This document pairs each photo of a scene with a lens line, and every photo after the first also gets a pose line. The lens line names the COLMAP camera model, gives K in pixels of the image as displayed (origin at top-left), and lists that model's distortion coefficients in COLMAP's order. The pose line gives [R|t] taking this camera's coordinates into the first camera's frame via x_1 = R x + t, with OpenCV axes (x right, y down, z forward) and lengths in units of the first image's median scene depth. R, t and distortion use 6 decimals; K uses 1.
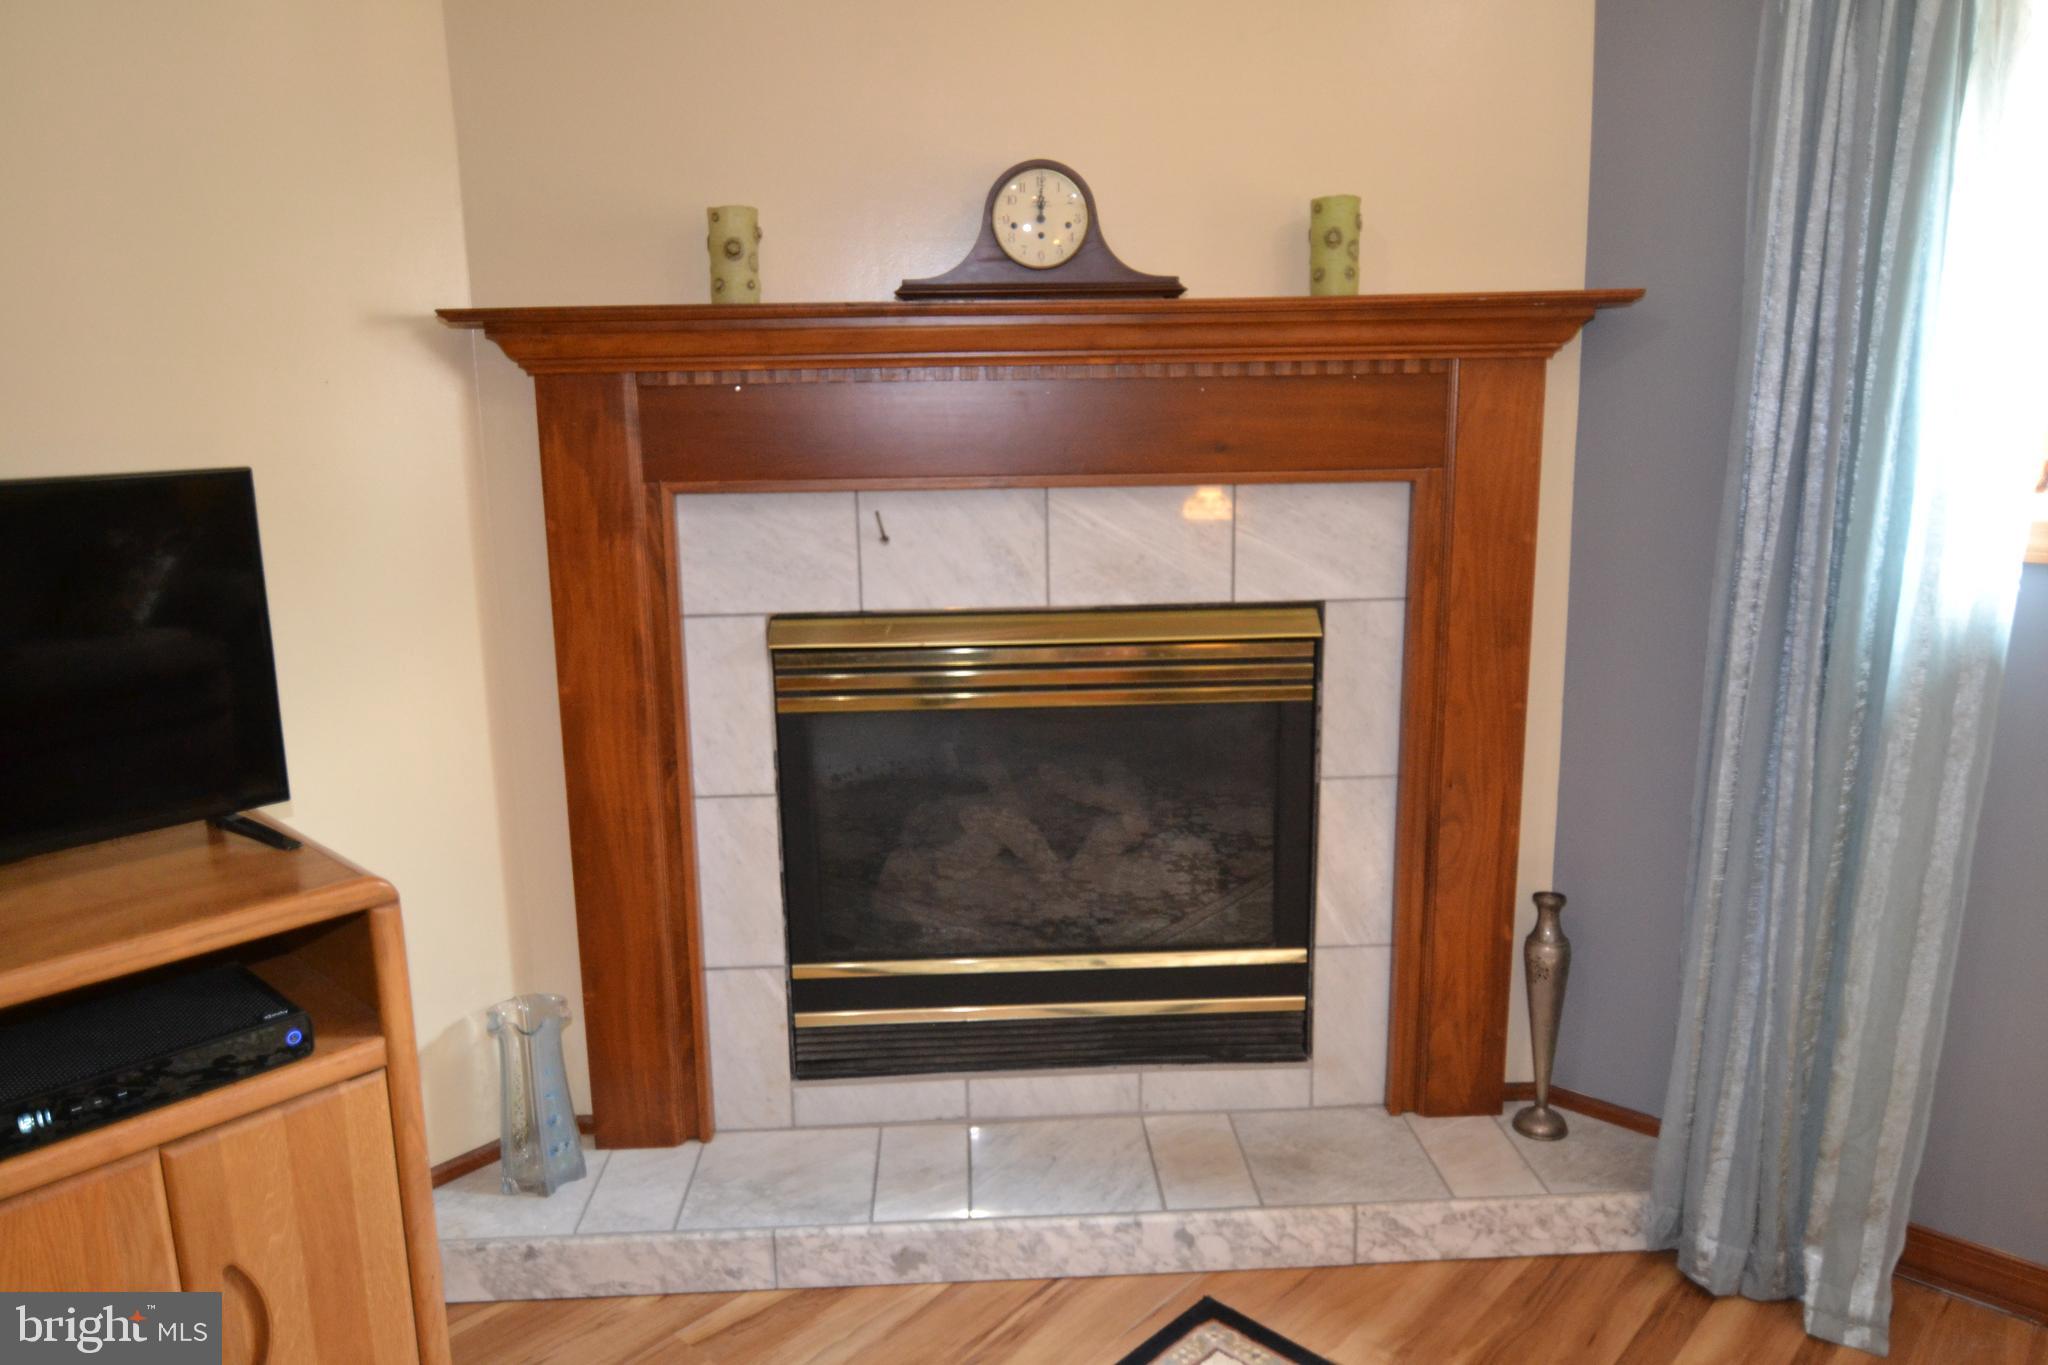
lens RADIAL K [[1377.4, 0, 1027.3], [0, 1377.4, 682.5], [0, 0, 1]] dist [-0.003833, 0.002144]
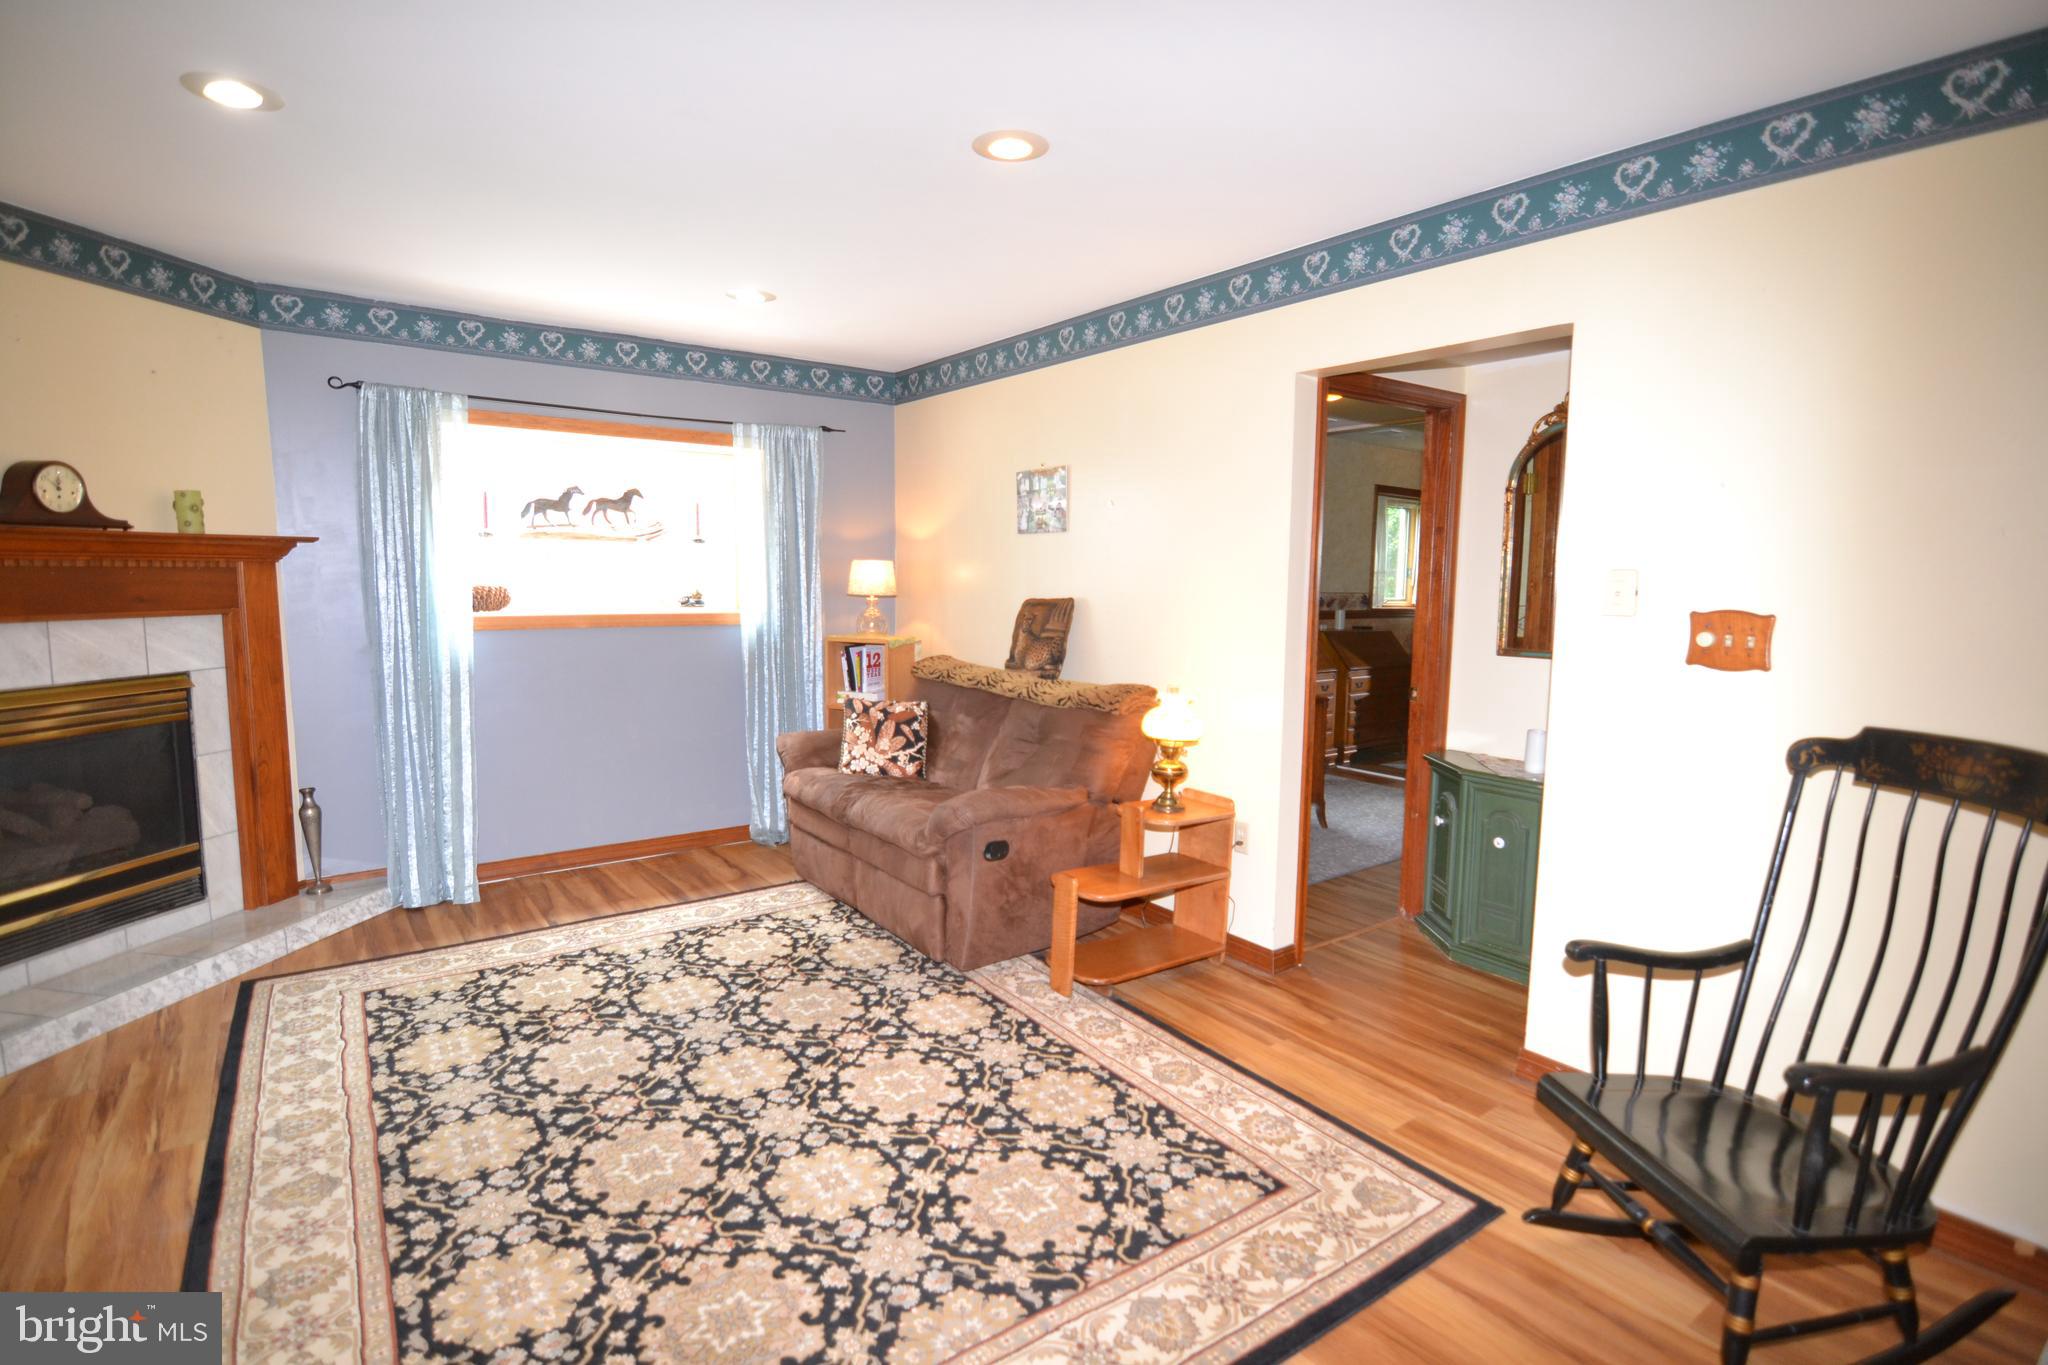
lens RADIAL K [[1002.1, 0, 1032.2], [0, 1002.1, 676.0], [0, 0, 1]] dist [-0.010281, -0.009462]
pose [[0.178131, -0.081022, 0.980665, -1.060591], [0.197476, 0.979273, 0.045037, 0.137689], [-0.963988, 0.185635, 0.190439, -0.550614]]
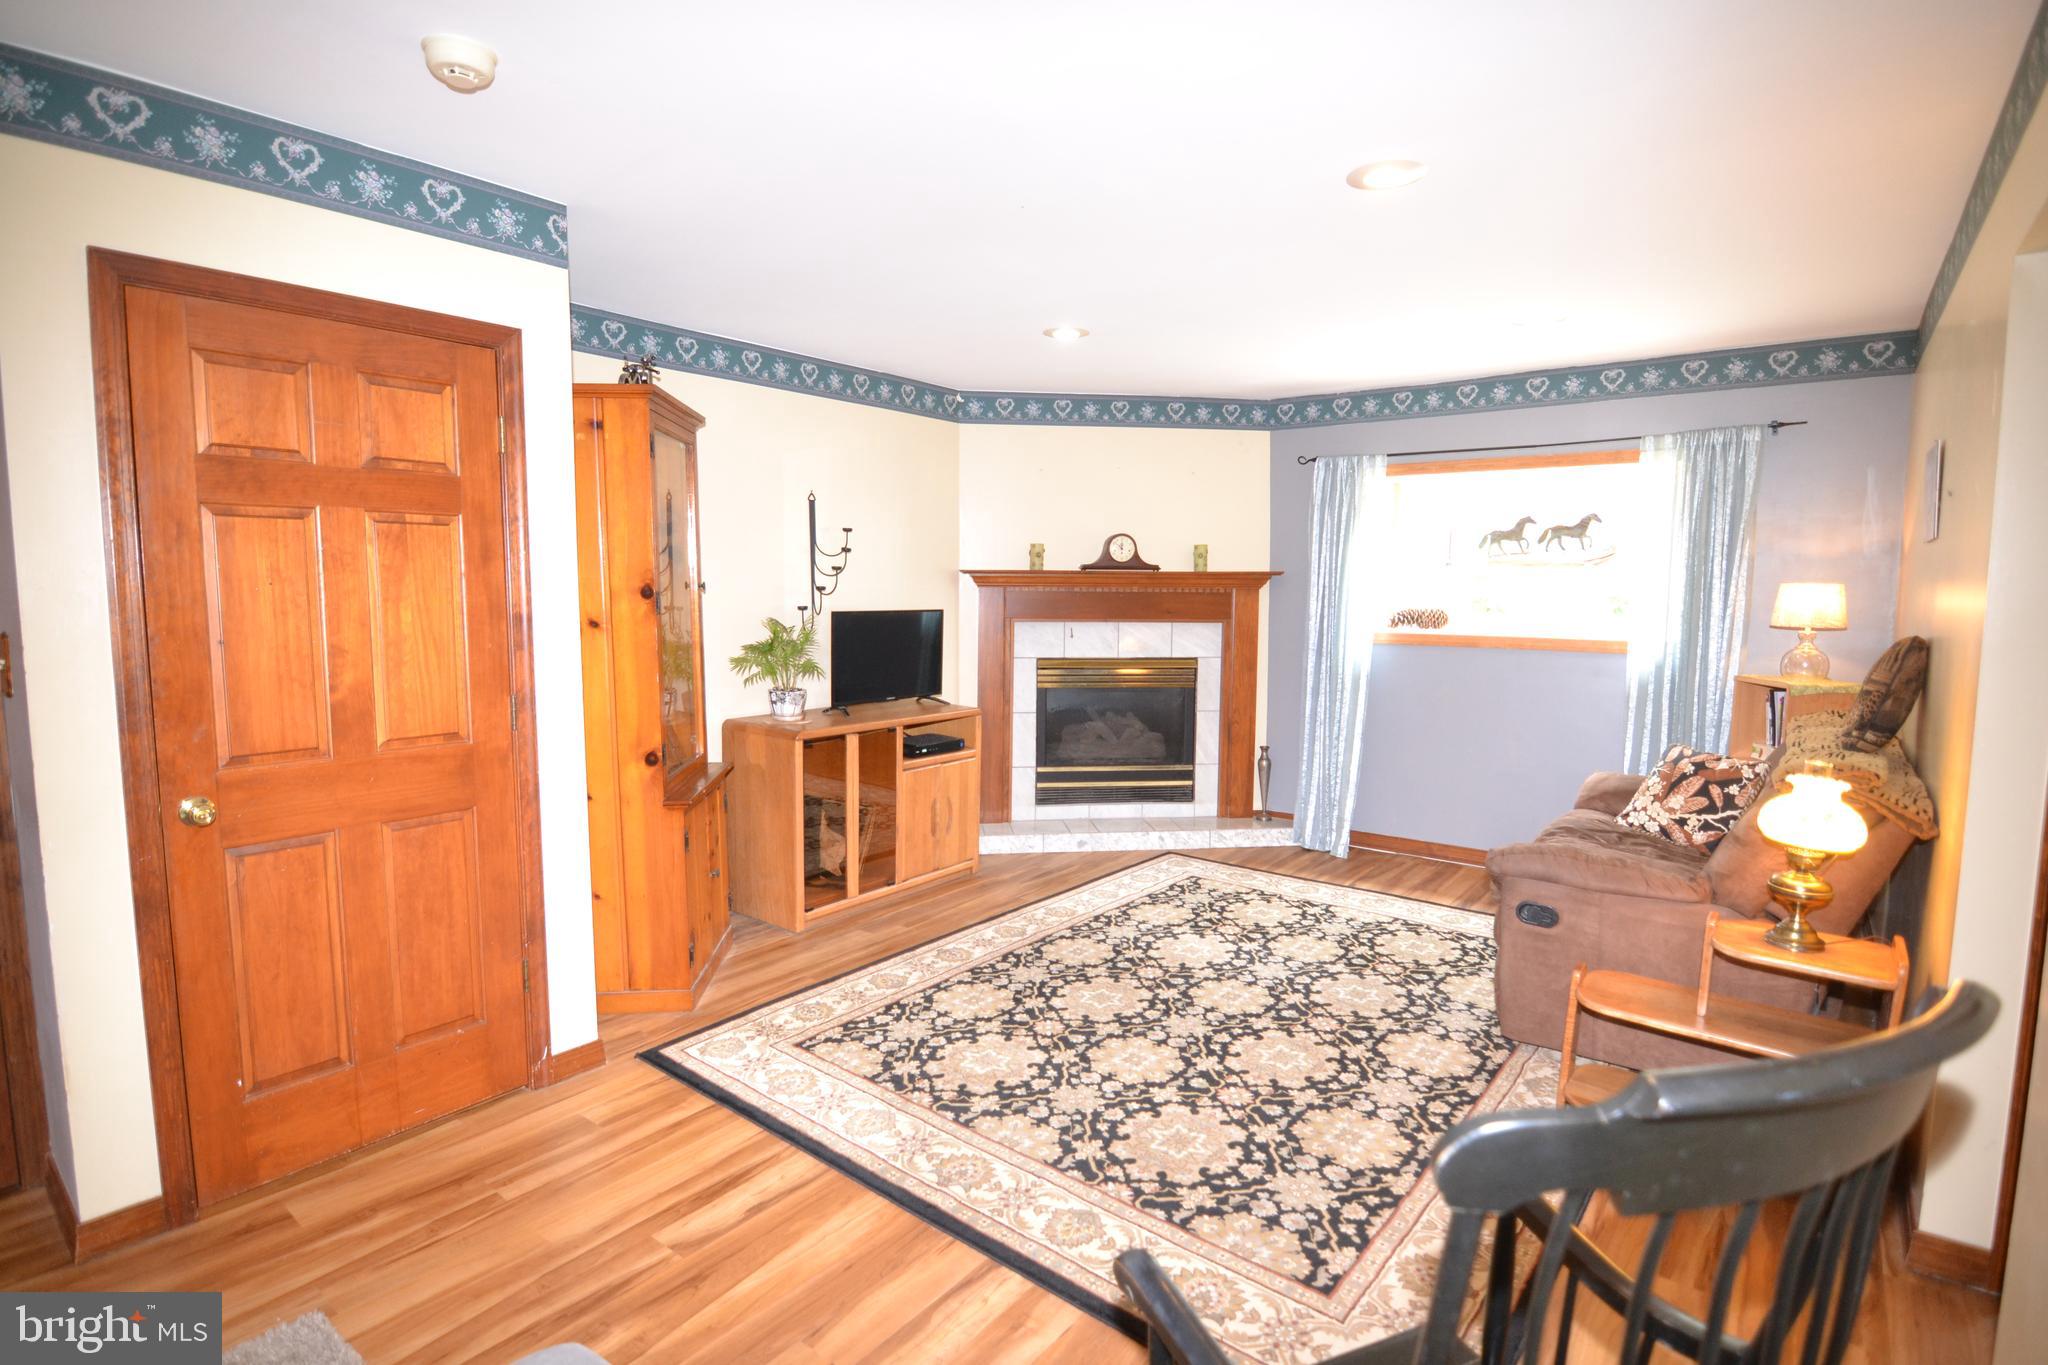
lens RADIAL K [[1002.1, 0, 1014.3], [0, 1002.1, 677.7], [0, 0, 1]] dist [-0.010281, -0.009462]
pose [[0.996486, 0.015199, 0.082372, -0.440343], [-0.004865, 0.992241, -0.124235, 0.301837], [-0.083621, 0.123398, 0.988828, -1.409525]]
